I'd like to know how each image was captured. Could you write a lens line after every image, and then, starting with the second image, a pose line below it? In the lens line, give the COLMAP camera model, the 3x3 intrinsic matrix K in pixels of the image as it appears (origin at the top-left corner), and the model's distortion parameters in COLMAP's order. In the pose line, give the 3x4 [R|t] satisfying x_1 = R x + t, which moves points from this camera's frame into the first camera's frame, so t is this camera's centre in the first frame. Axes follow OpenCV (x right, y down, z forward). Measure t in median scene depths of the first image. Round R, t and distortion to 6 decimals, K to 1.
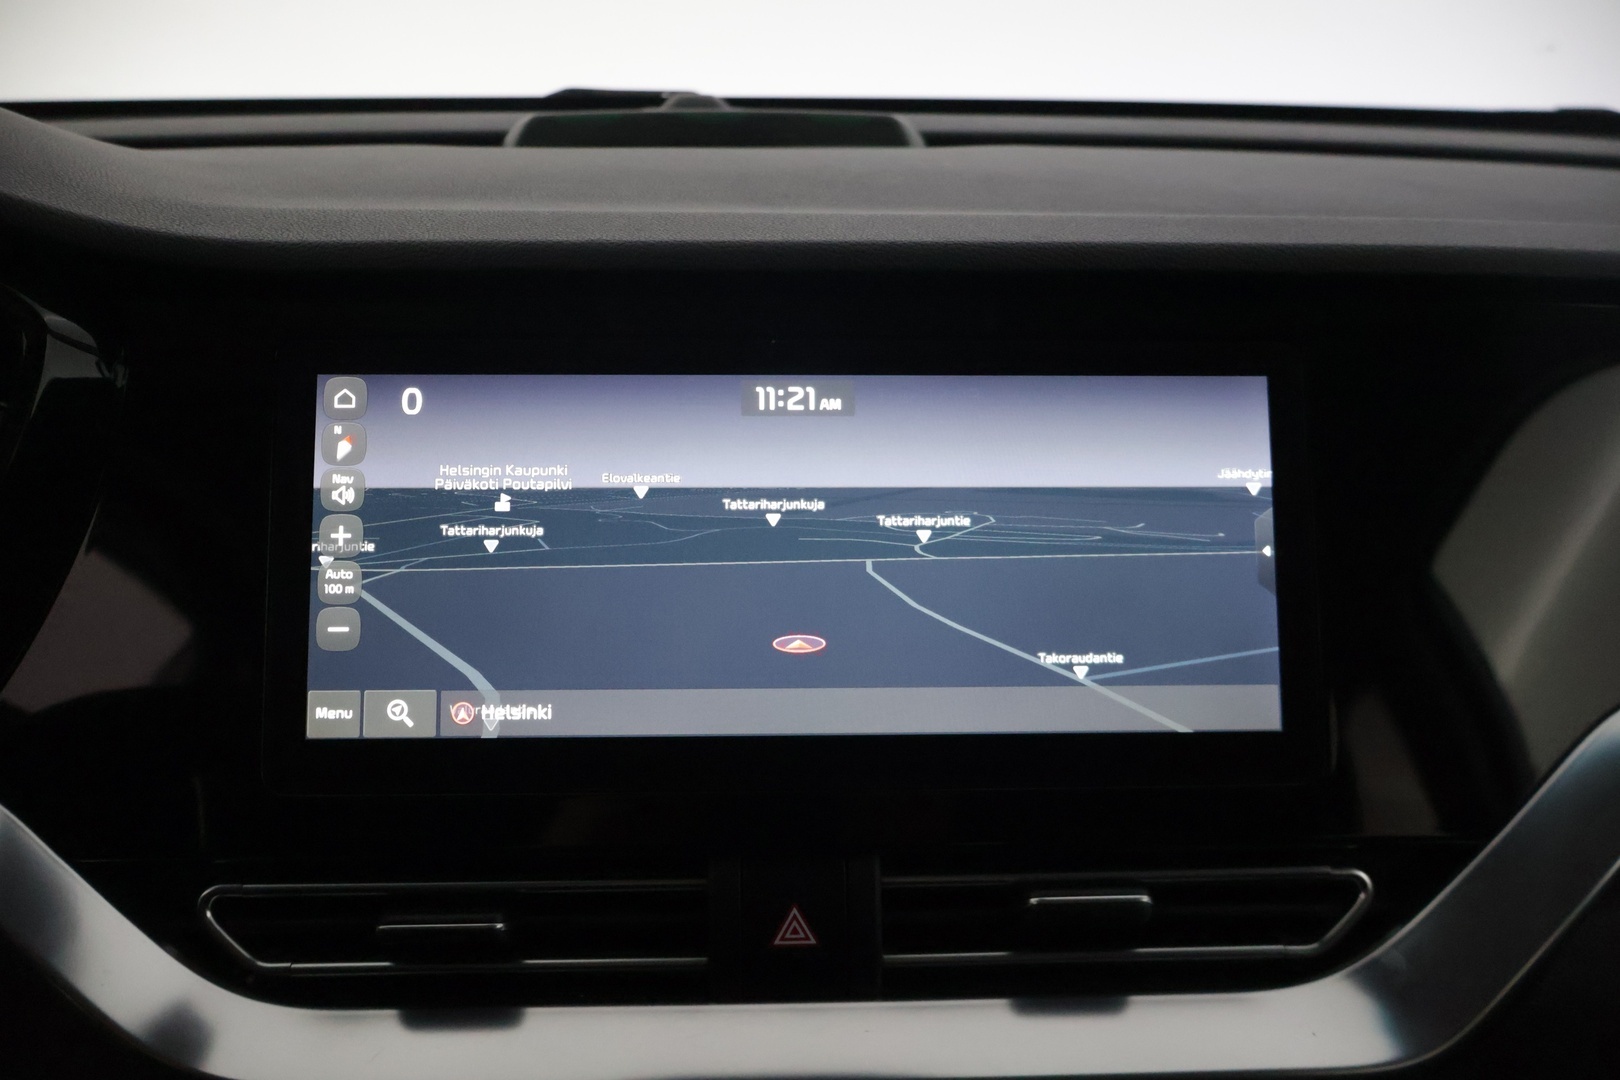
lens RADIAL K [[1332.7, 0, 809.4], [0, 1332.7, 538.7], [0, 0, 1]] dist [0.002613, -0.017641]
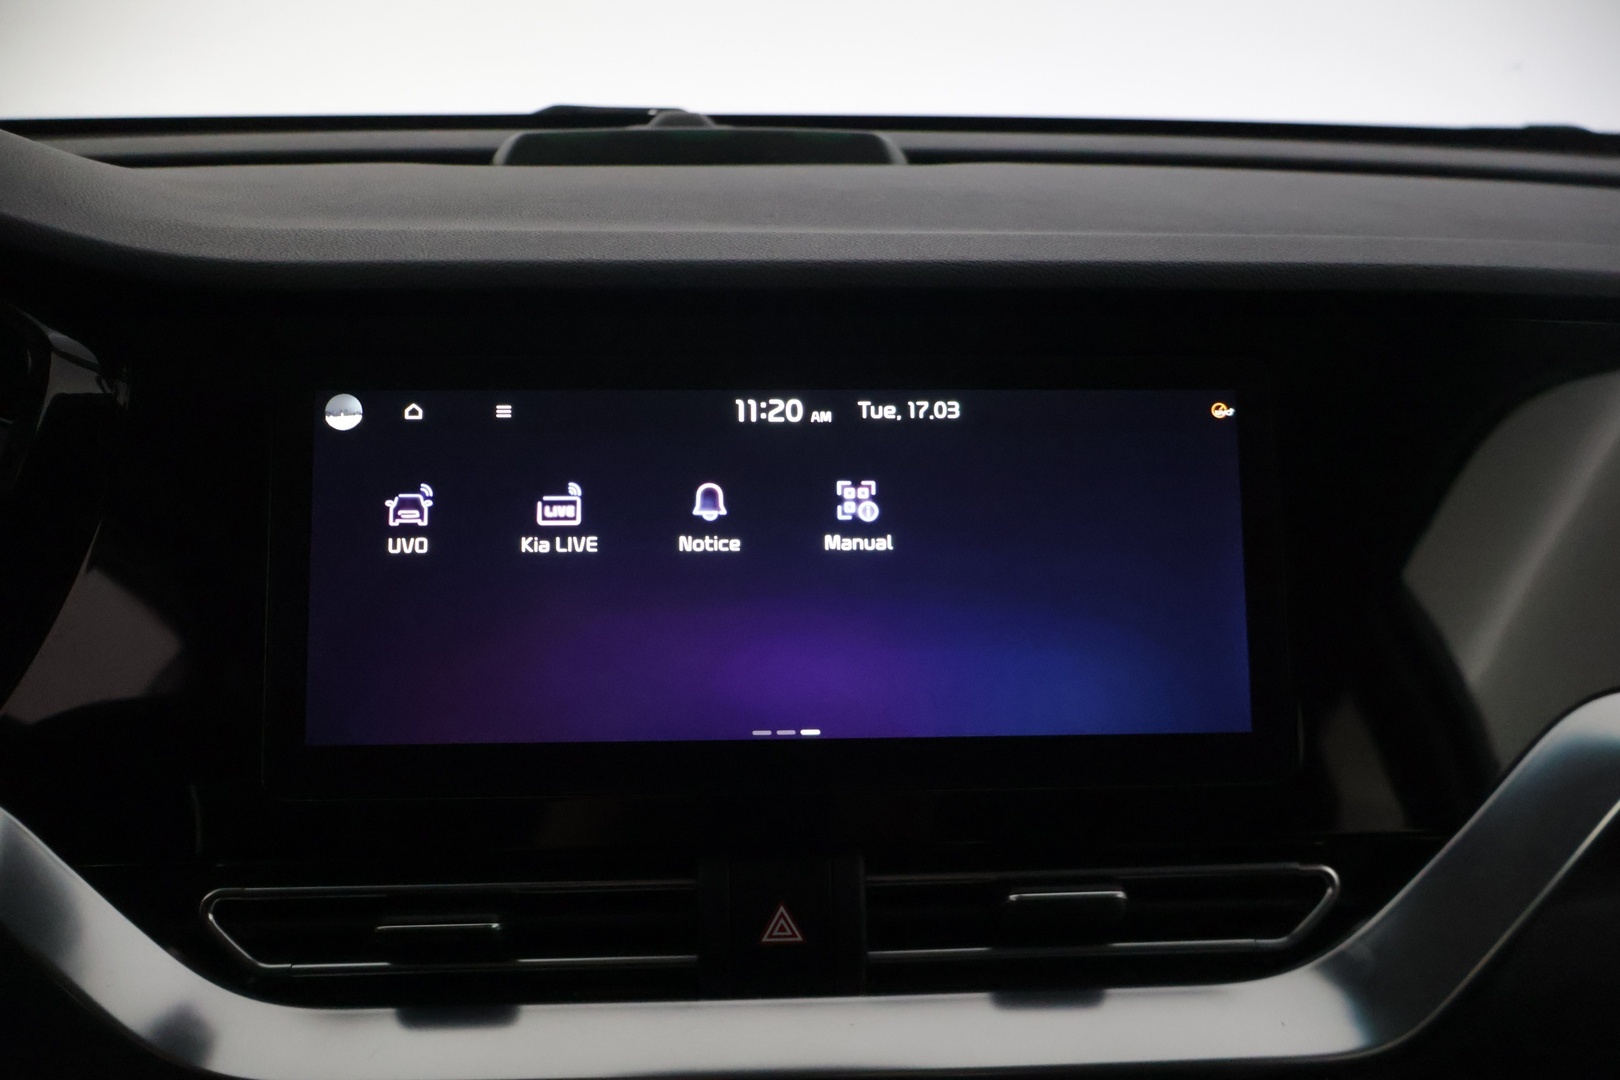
lens RADIAL K [[1332.7, 0, 813.8], [0, 1332.7, 544.2], [0, 0, 1]] dist [0.002613, -0.017641]
pose [[0.999909, -0.004325, 0.012772, 0.001568], [0.004378, 0.999982, -0.004141, 0.001171], [-0.012754, 0.004196, 0.999910, -0.031838]]
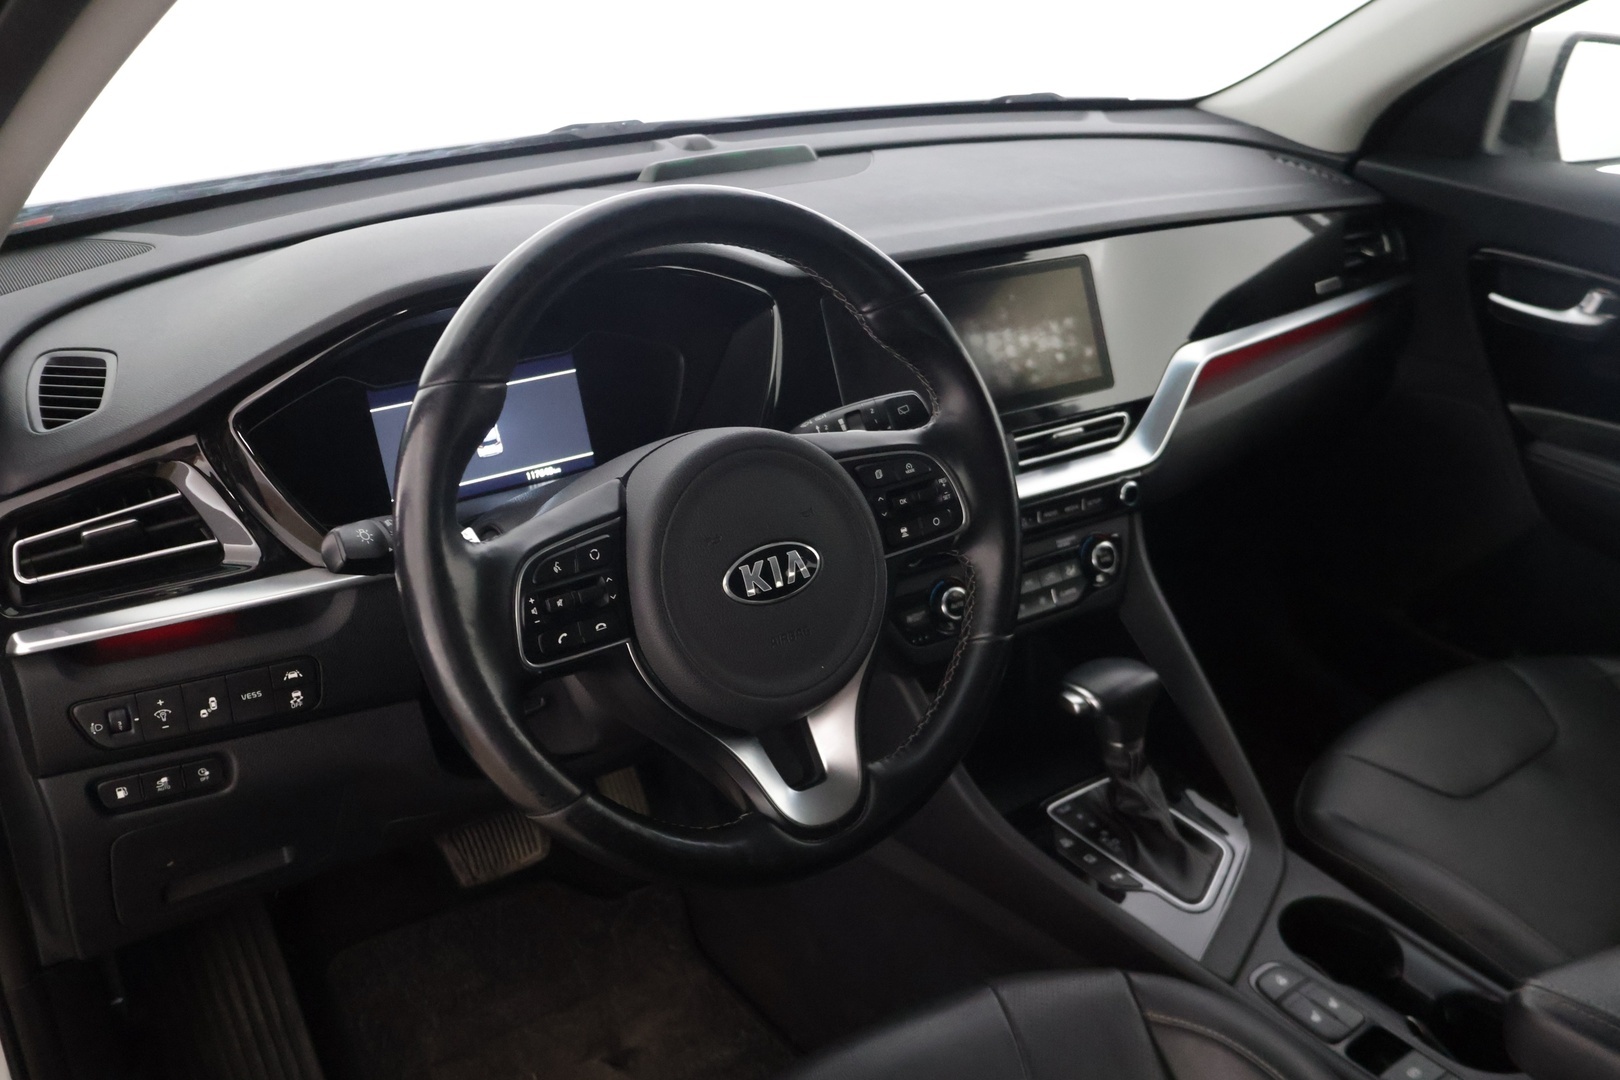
lens RADIAL K [[1422.8, 0, 842.0], [0, 1422.8, 541.3], [0, 0, 1]] dist [0.008245, -0.007978]
pose [[0.858427, -0.210640, 0.467689, -1.913036], [0.158515, 0.976099, 0.148672, -0.080377], [-0.487827, -0.053488, 0.871300, -1.762633]]
